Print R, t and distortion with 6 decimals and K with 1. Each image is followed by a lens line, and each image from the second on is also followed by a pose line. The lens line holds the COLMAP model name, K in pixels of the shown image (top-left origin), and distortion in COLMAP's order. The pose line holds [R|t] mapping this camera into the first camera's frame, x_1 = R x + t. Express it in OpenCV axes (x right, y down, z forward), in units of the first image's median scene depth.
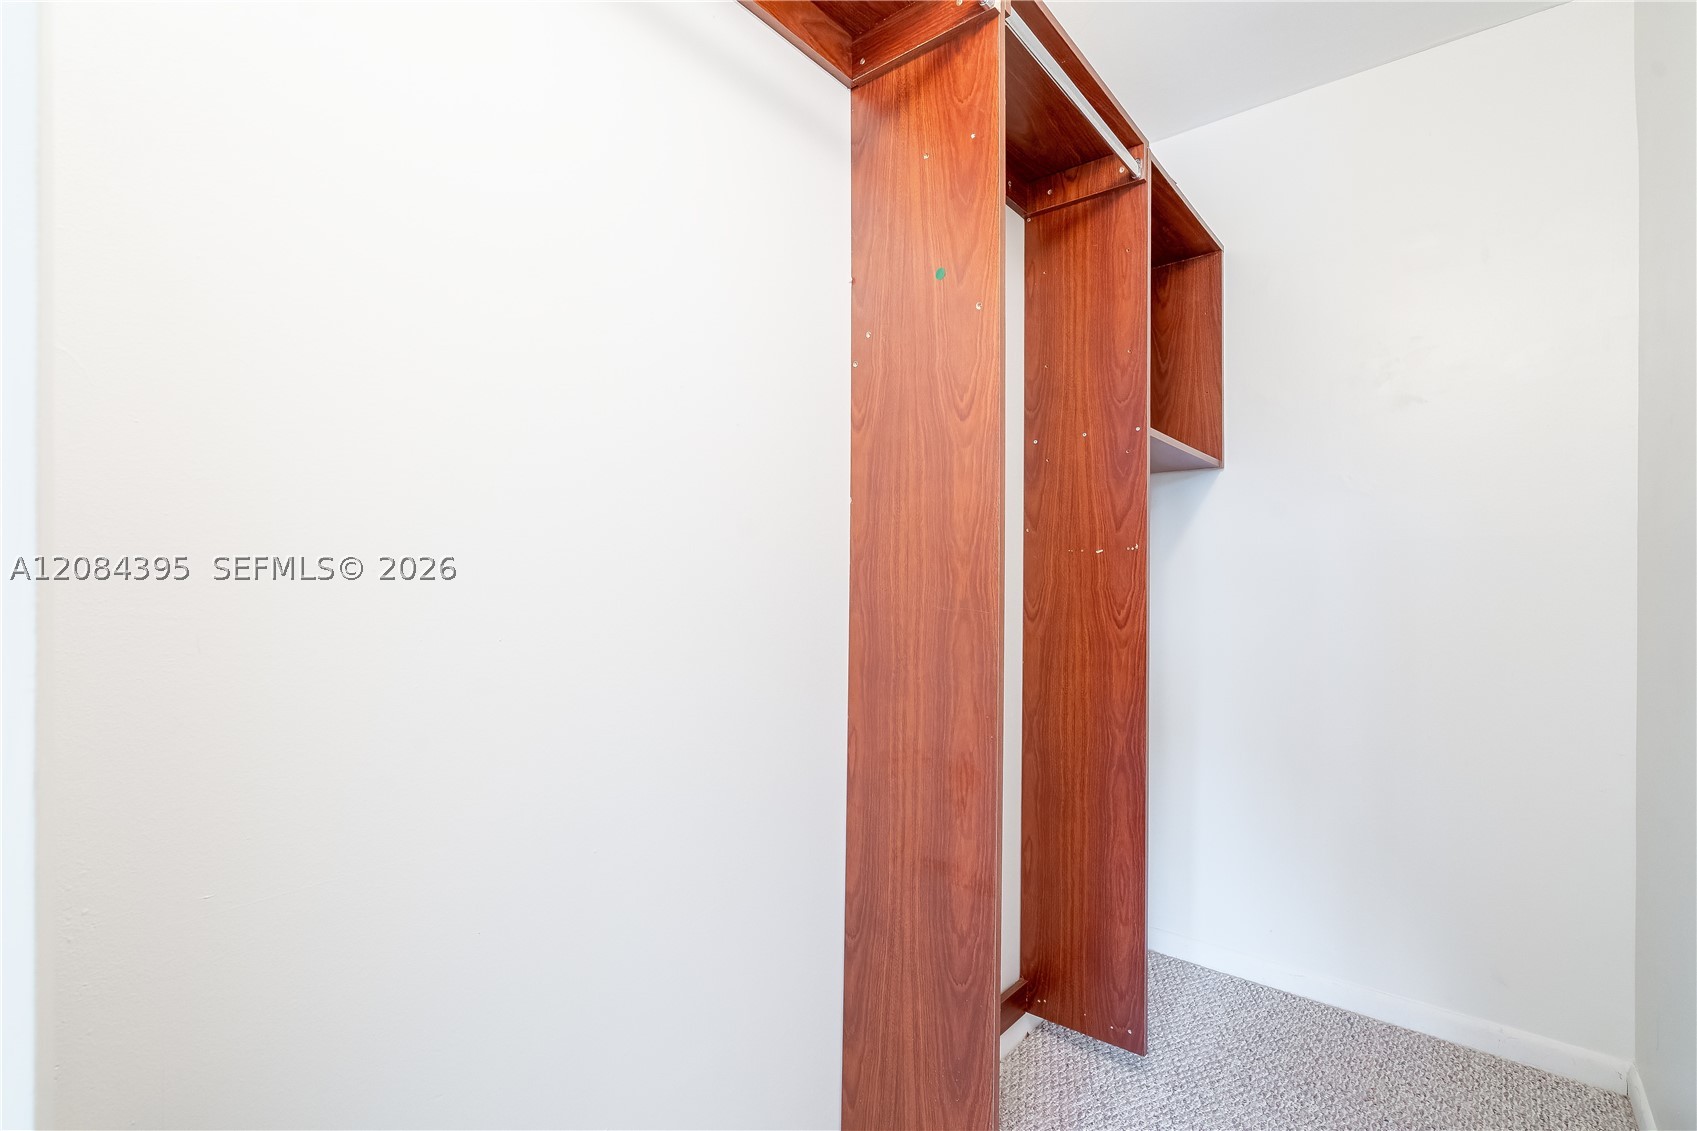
lens RADIAL K [[782.7, 0, 836.4], [0, 782.7, 585.1], [0, 0, 1]] dist [-0.000578, 0.001134]
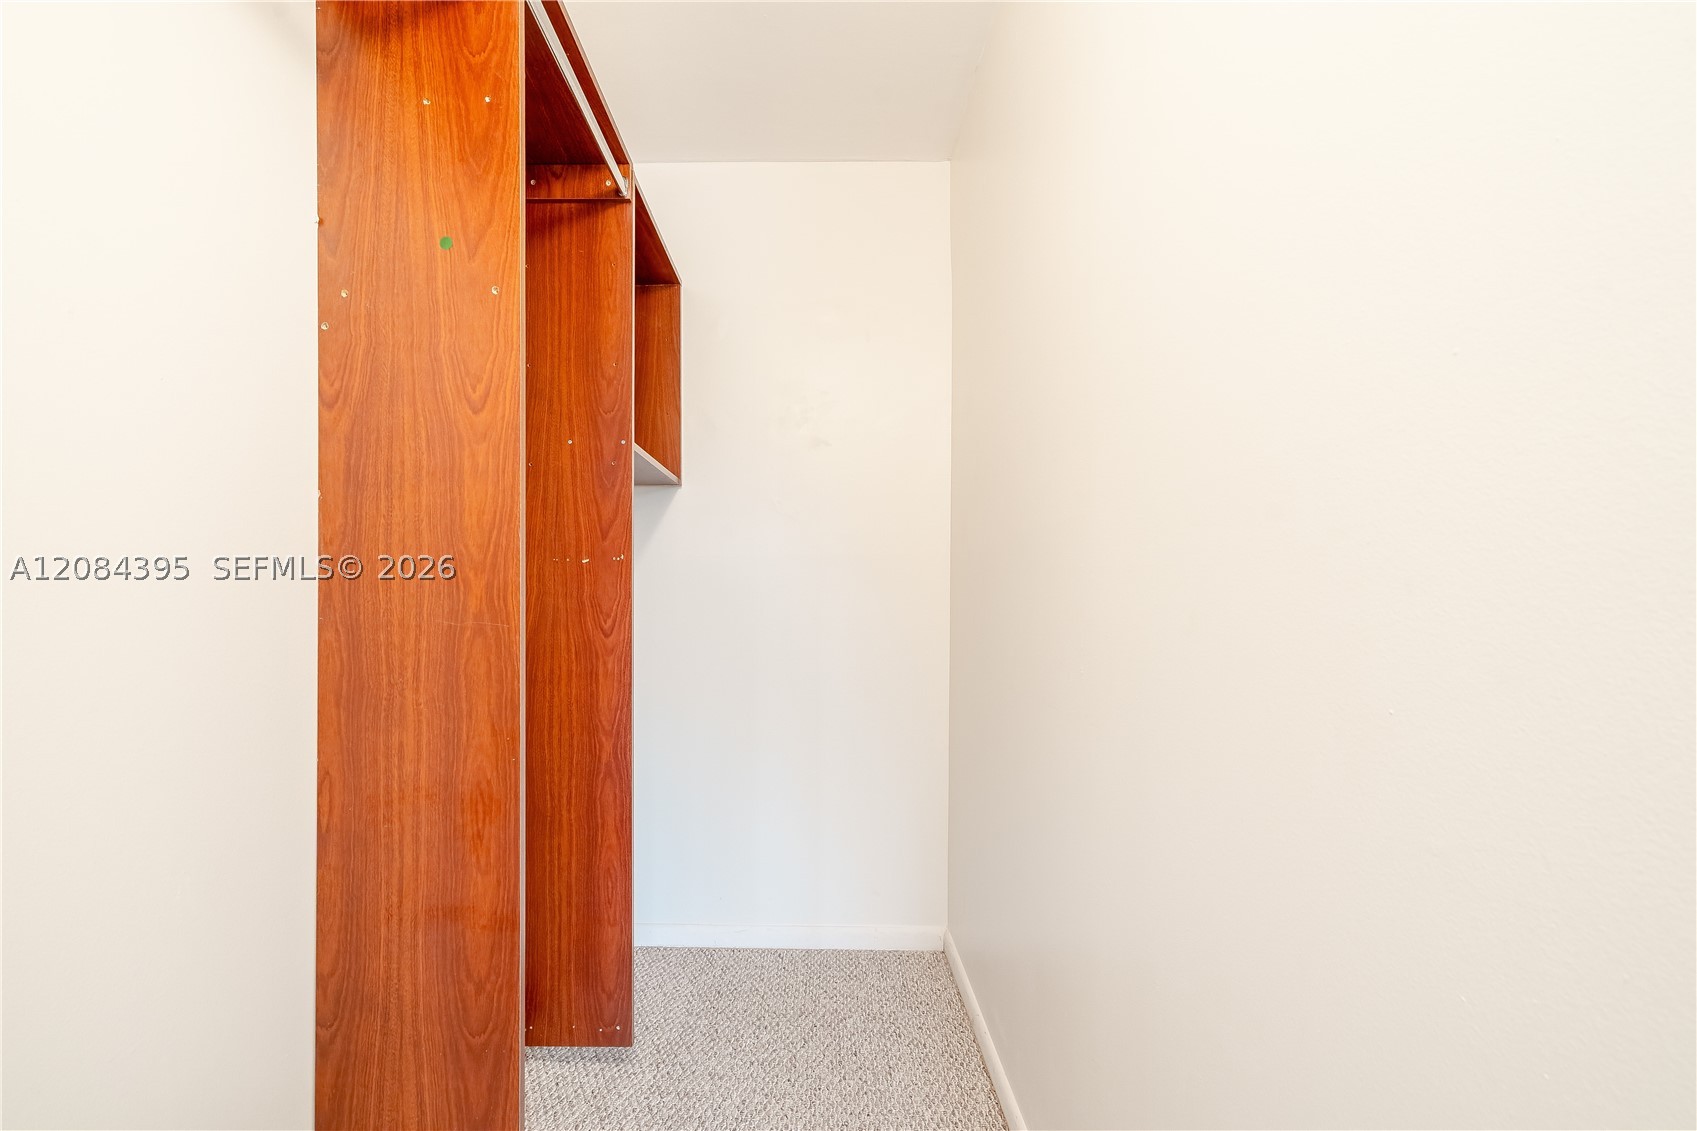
lens RADIAL K [[799.9, 0, 793.5], [0, 799.9, 604.1], [0, 0, 1]] dist [0.003212, 0.000242]
pose [[0.785029, -0.017244, 0.619218, -0.113283], [0.008992, 0.999824, 0.016444, -0.002891], [-0.619393, -0.007341, 0.785047, 0.043878]]
